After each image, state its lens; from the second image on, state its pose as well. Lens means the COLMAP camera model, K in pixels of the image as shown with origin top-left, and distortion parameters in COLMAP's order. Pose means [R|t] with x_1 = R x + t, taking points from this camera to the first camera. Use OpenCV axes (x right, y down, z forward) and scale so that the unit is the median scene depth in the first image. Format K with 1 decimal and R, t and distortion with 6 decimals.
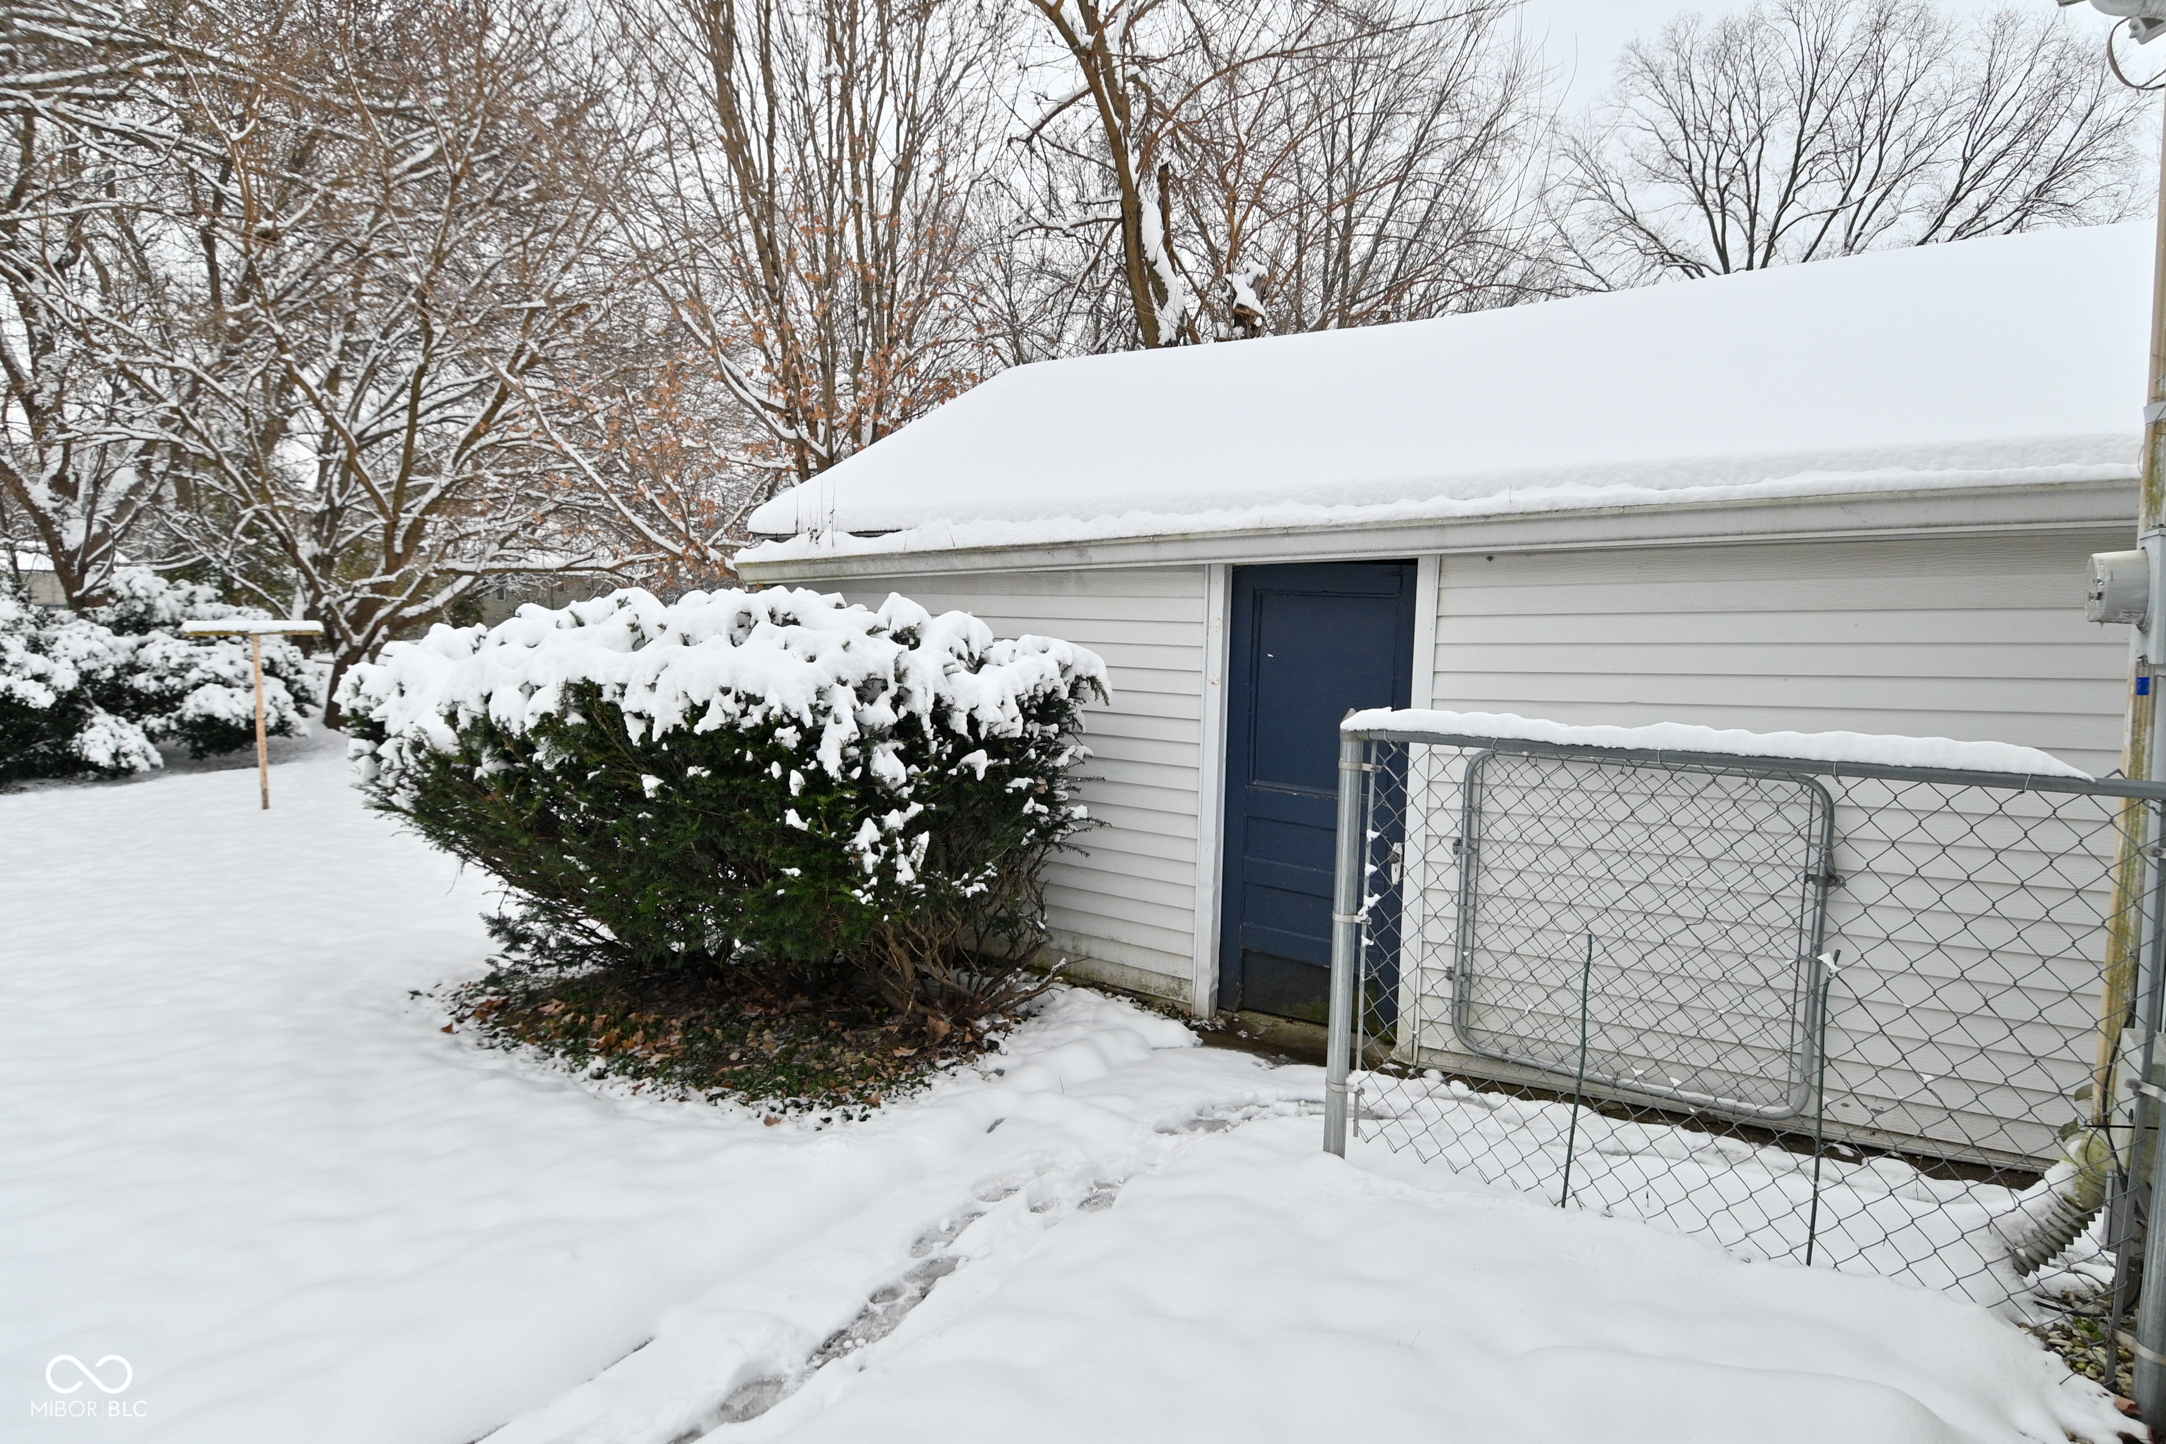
lens RADIAL K [[1129.3, 0, 1089.2], [0, 1129.3, 710.4], [0, 0, 1]] dist [0.019222, -0.024285]
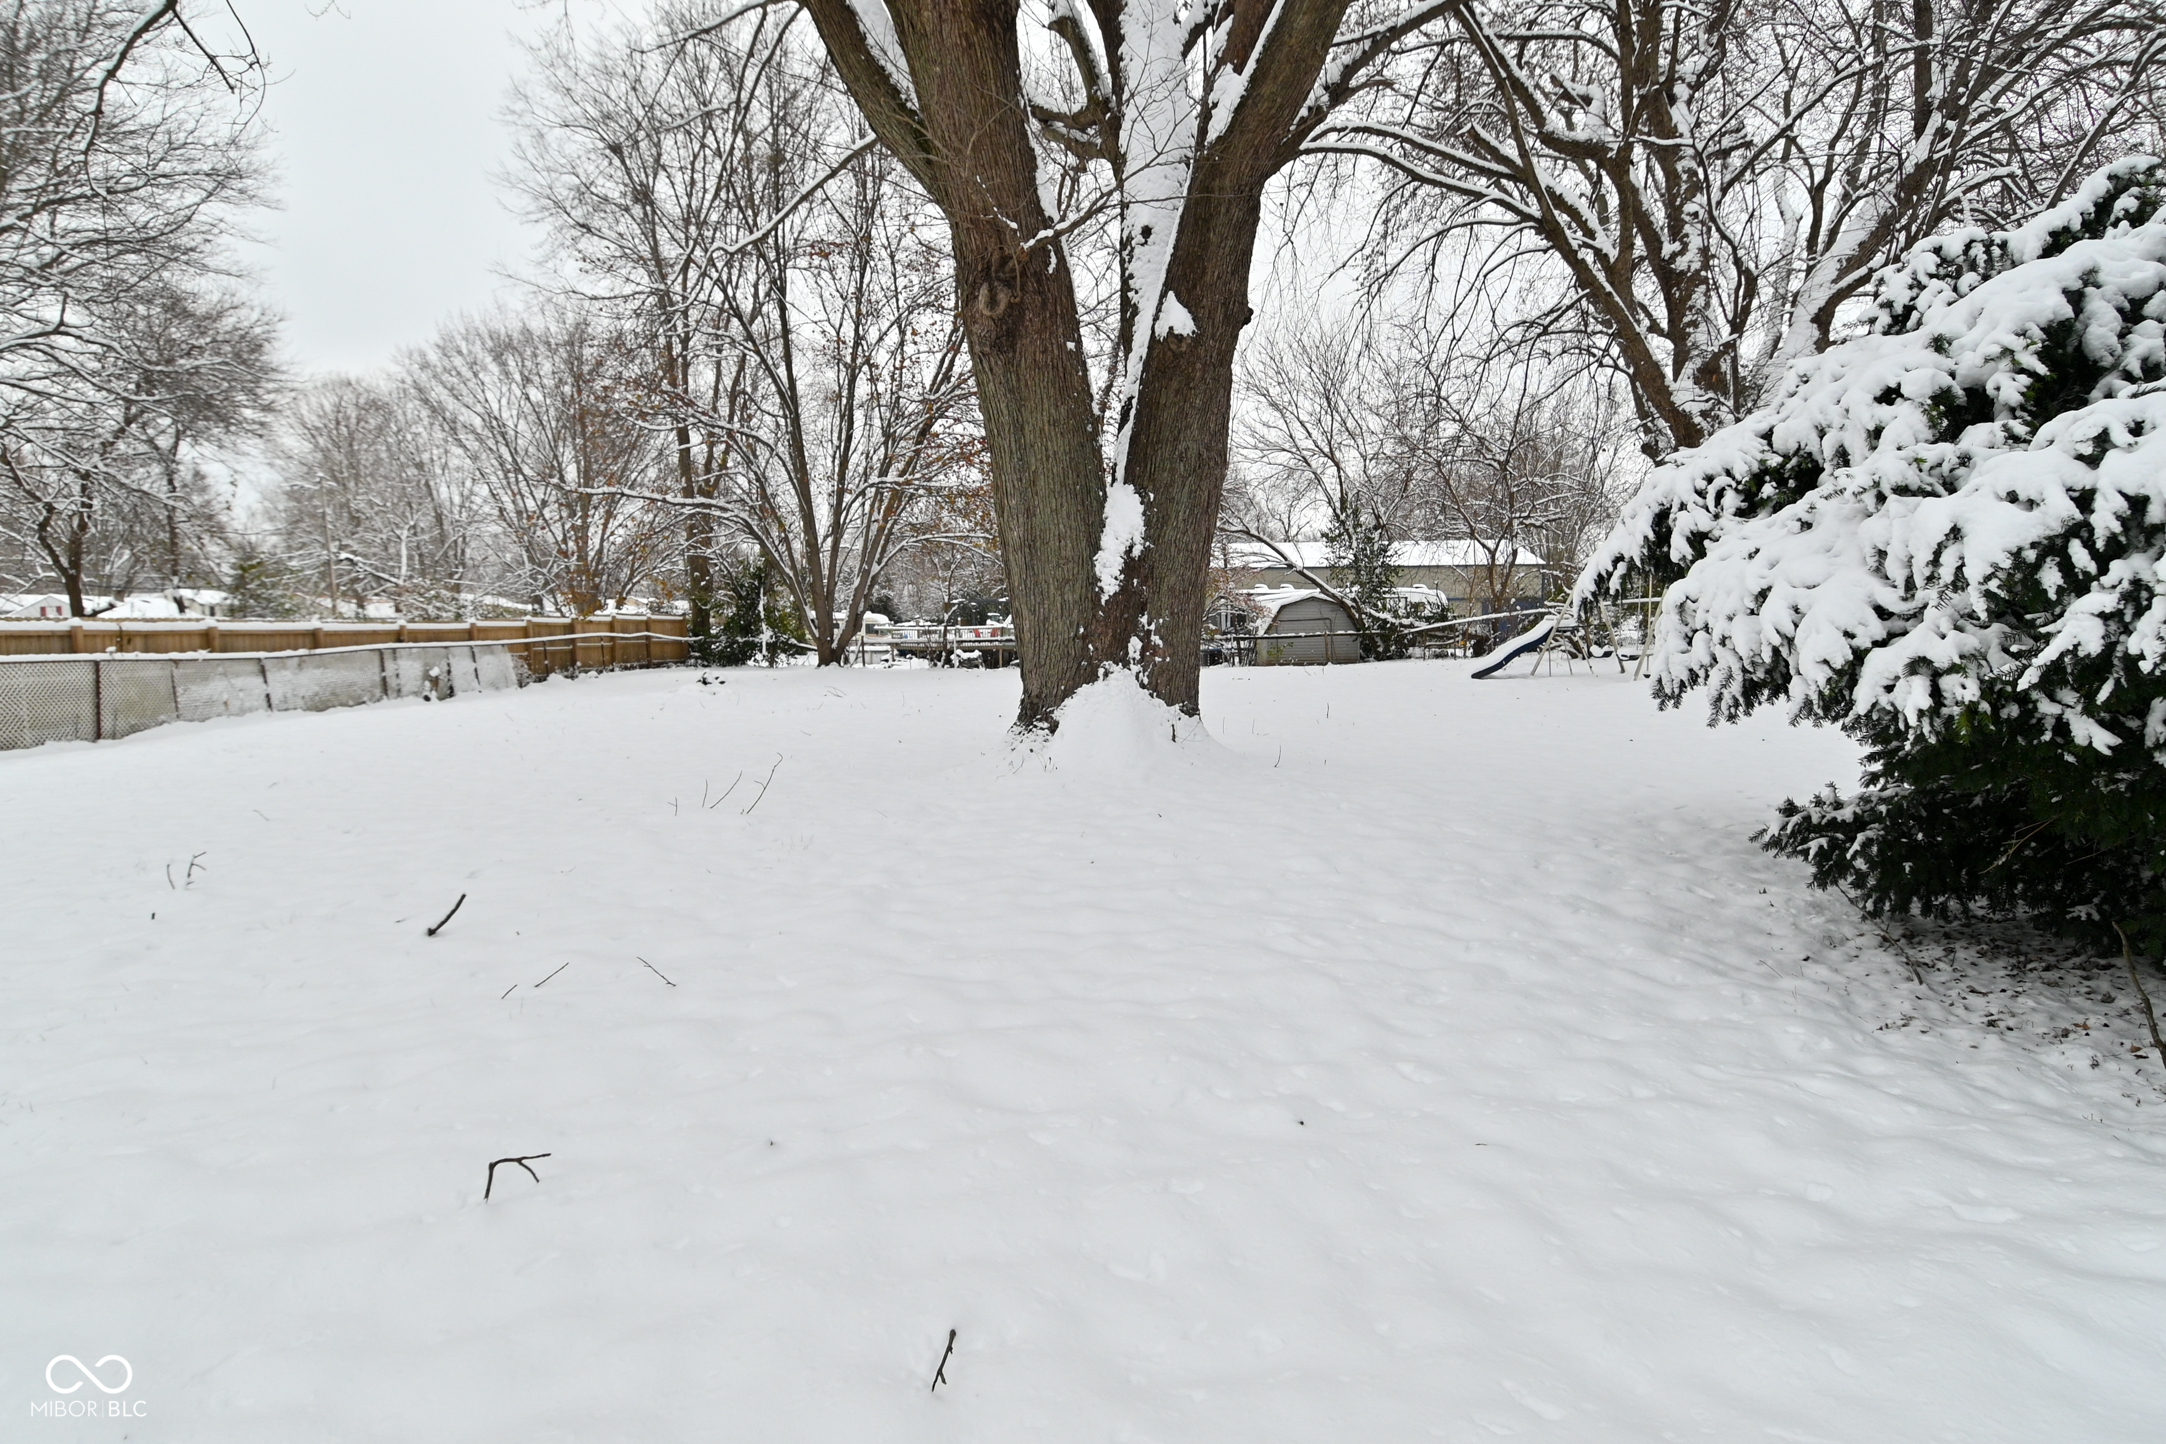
lens RADIAL K [[1140.2, 0, 1086.2], [0, 1140.2, 711.0], [0, 0, 1]] dist [0.020219, -0.029241]
pose [[0.551618, 0.050589, -0.832561, -0.741094], [-0.054019, 0.998230, 0.024865, 0.009479], [0.832346, 0.031258, 0.553374, 0.421410]]
